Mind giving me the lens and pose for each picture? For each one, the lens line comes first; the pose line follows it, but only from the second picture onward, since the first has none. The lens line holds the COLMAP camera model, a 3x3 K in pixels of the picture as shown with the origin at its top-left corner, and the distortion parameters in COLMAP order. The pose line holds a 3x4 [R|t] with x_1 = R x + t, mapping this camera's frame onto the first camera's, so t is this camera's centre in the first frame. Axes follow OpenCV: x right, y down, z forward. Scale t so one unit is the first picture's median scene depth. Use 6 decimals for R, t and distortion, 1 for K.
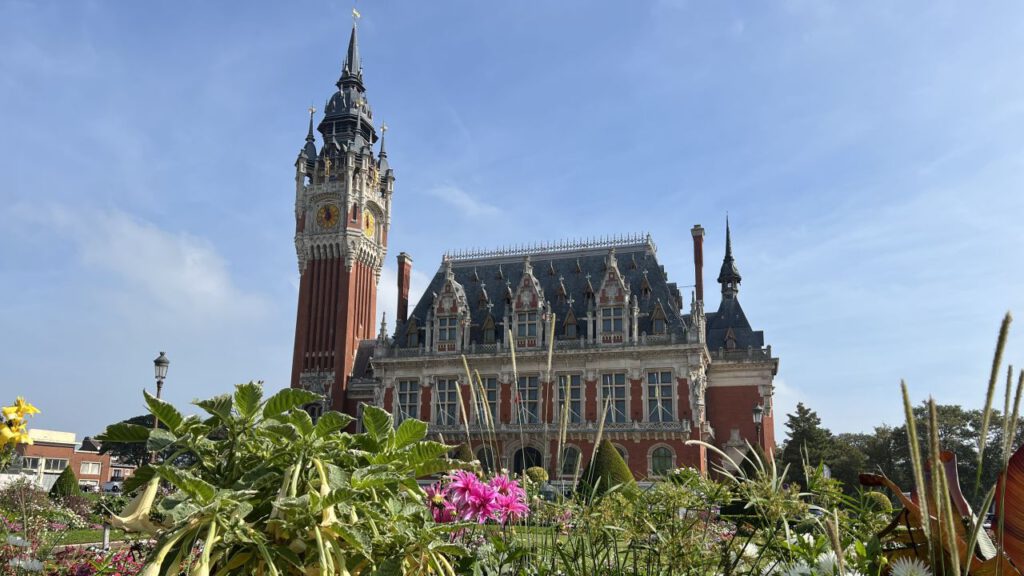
lens RADIAL K [[774.4, 0, 513.5], [0, 774.4, 338.6], [0, 0, 1]] dist [0.093386, -0.019275]
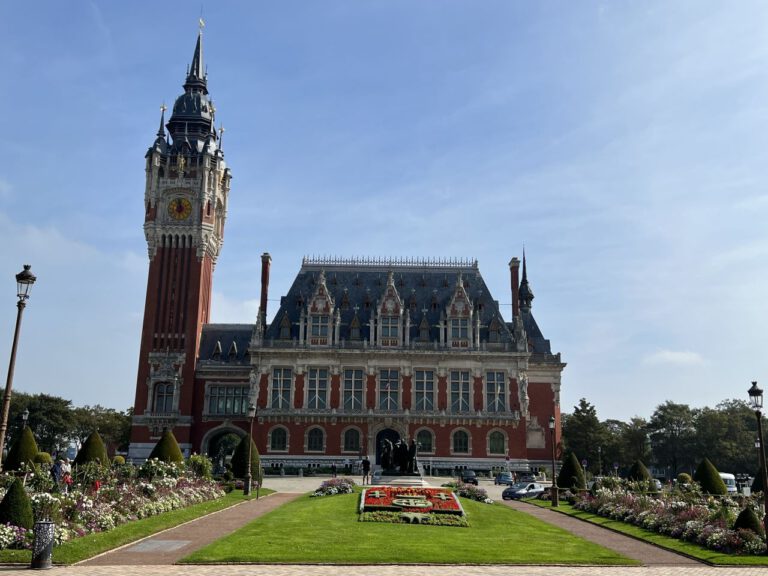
lens RADIAL K [[794.5, 0, 390.0], [0, 794.5, 267.1], [0, 0, 1]] dist [0.102674, 0.000000]
pose [[0.946910, 0.076686, 0.312220, -0.344510], [-0.066947, 0.996880, -0.041812, -0.054536], [-0.314452, 0.018690, 0.949089, -0.178838]]
